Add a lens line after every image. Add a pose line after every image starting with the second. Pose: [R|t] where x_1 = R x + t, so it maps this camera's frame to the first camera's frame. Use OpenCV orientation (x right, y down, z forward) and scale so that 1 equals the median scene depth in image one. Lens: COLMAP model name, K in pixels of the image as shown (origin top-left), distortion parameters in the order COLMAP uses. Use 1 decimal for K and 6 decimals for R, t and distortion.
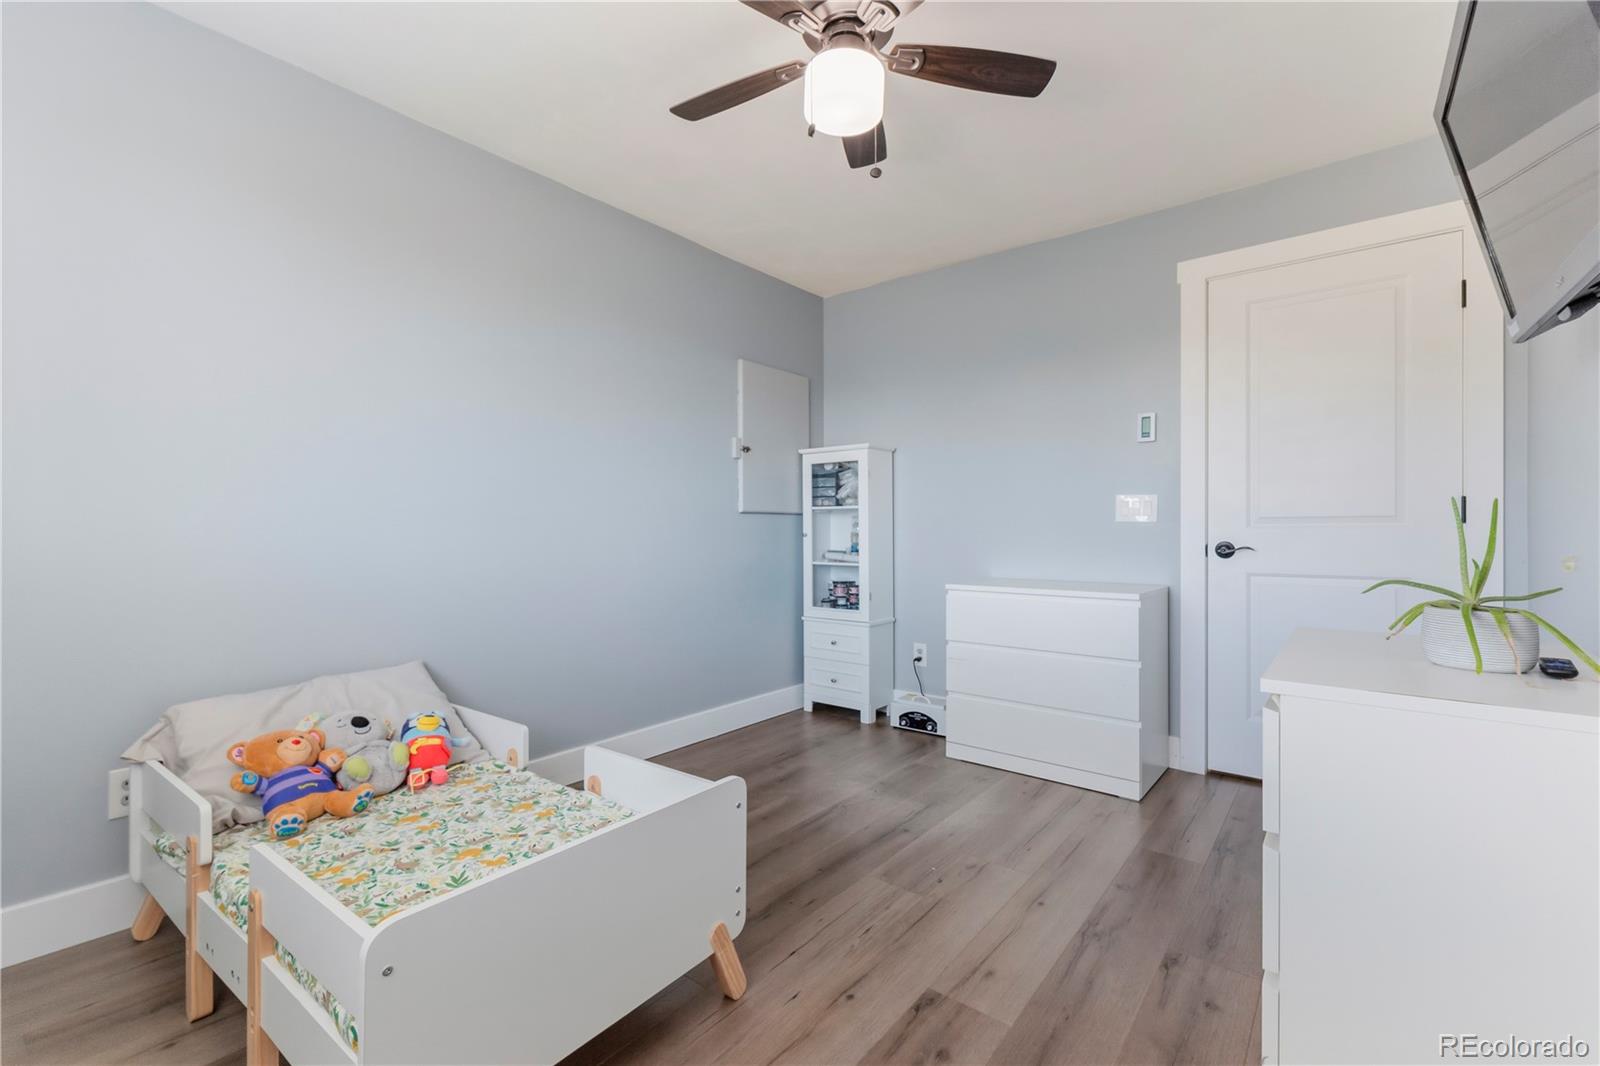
lens RADIAL K [[692.4, 0, 795.5], [0, 692.4, 527.5], [0, 0, 1]] dist [0.001147, 0.000106]
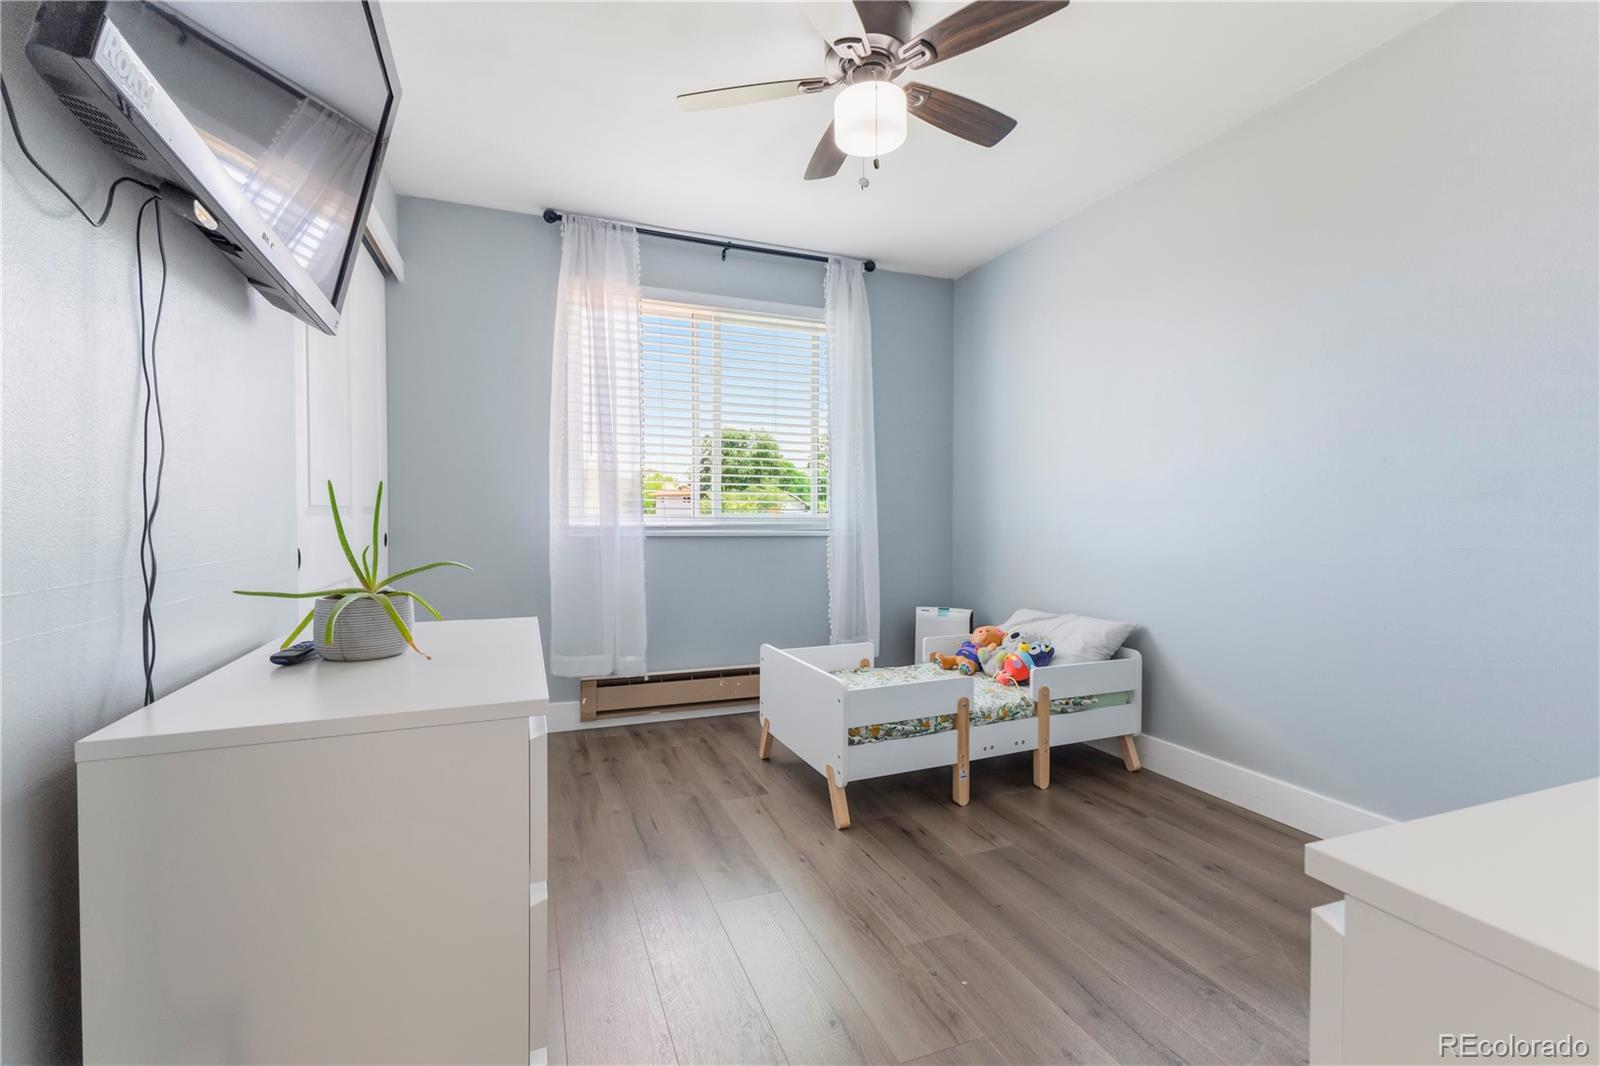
lens RADIAL K [[692.4, 0, 795.5], [0, 692.4, 527.5], [0, 0, 1]] dist [0.001147, 0.000106]
pose [[-0.504337, 0.008112, -0.863469, 0.963912], [0.001586, 0.999963, 0.008468, 0.008379], [0.863506, 0.002902, -0.504331, 1.279314]]
